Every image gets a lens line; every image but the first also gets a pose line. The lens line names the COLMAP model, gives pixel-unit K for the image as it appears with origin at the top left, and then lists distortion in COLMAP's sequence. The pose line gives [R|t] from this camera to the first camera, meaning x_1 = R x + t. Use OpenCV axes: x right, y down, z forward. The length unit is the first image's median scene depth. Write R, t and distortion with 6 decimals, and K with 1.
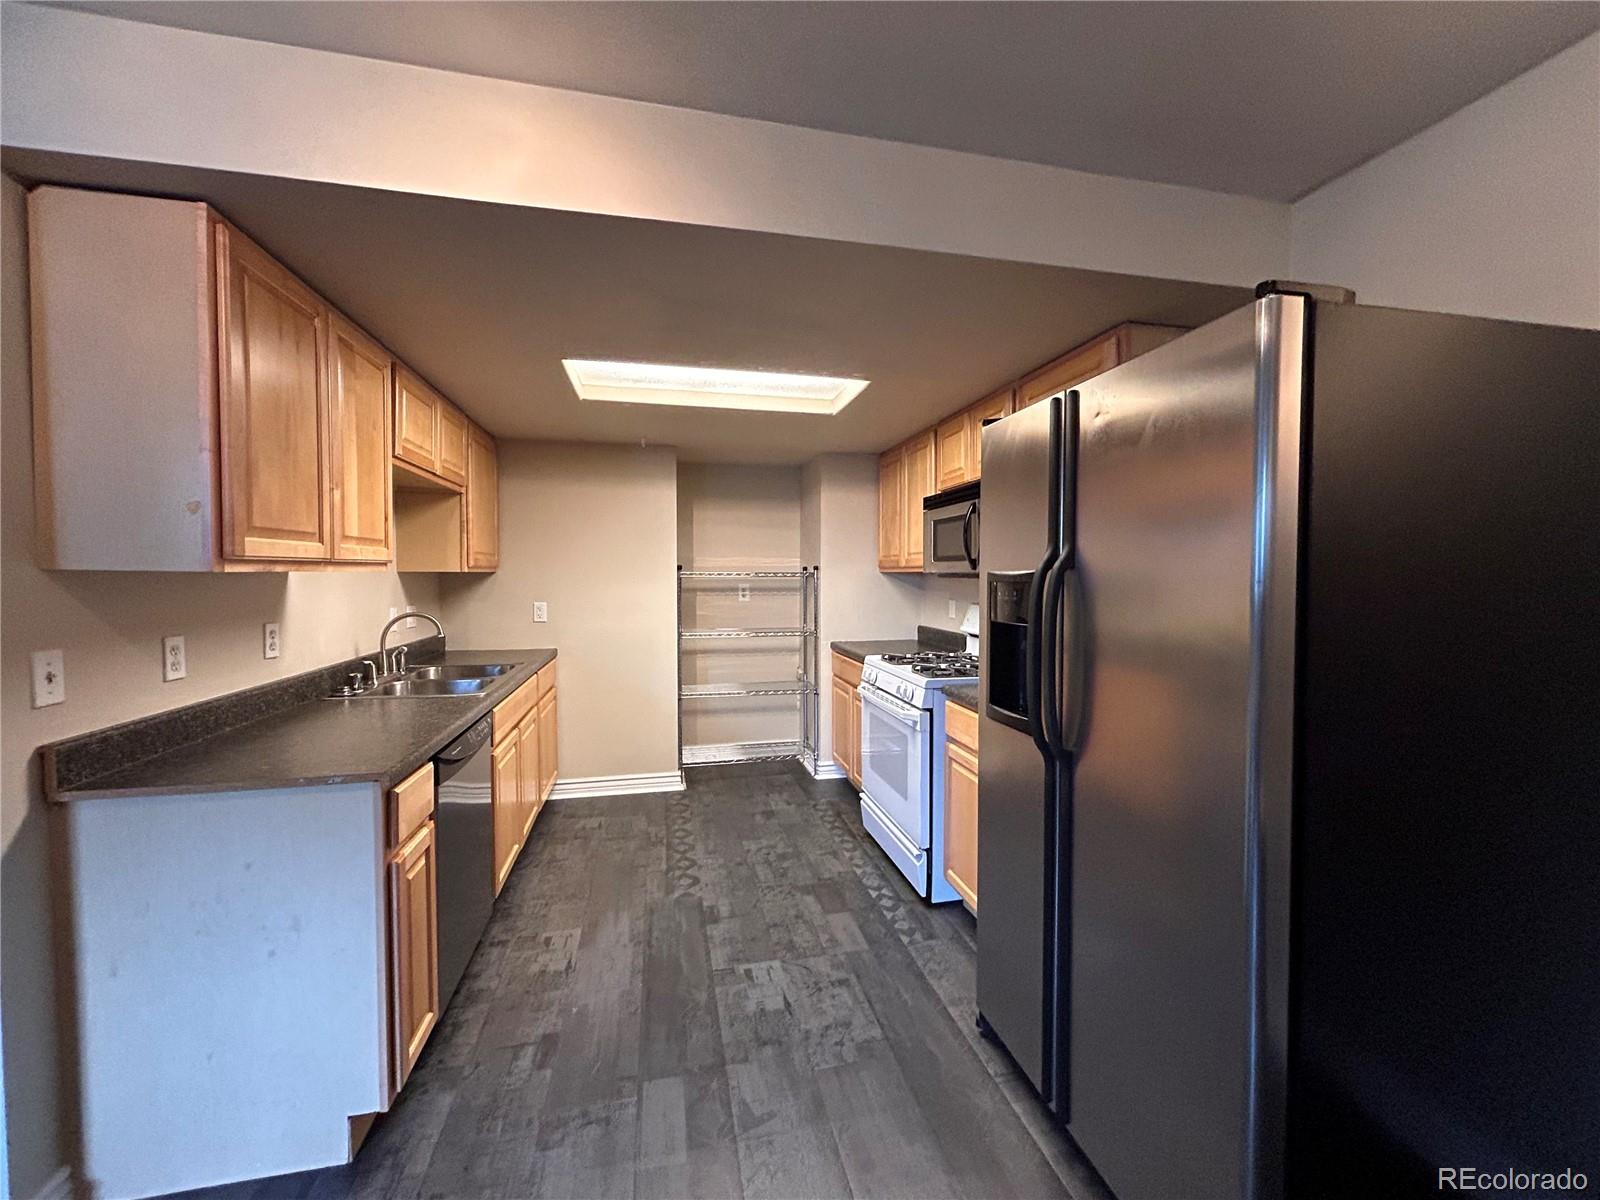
lens RADIAL K [[647.5, 0, 801.1], [0, 647.5, 595.6], [0, 0, 1]] dist [0.000381, -0.000710]
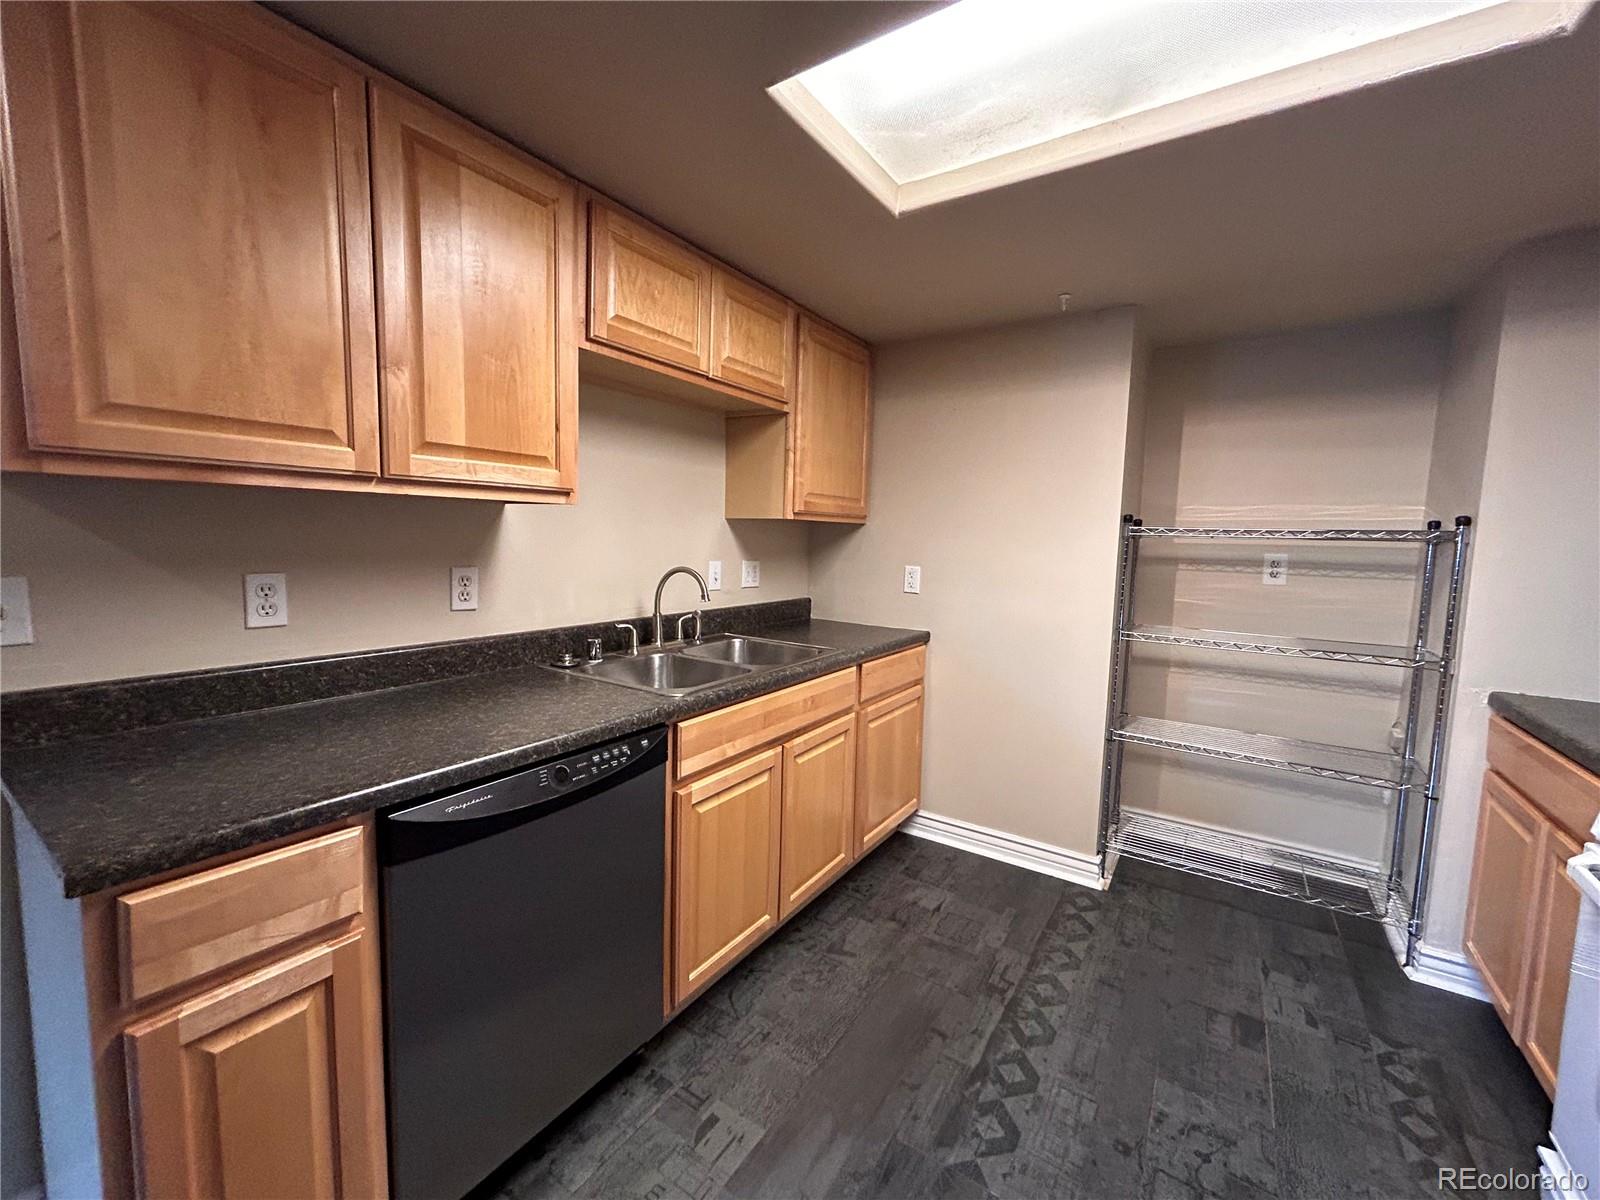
lens RADIAL K [[647.5, 0, 798.1], [0, 647.5, 599.6], [0, 0, 1]] dist [0.000381, -0.000710]
pose [[0.693297, 0.086408, -0.715453, 0.031713], [-0.049704, 0.996155, 0.072145, 0.001957], [0.718936, -0.014457, 0.694926, 0.404844]]
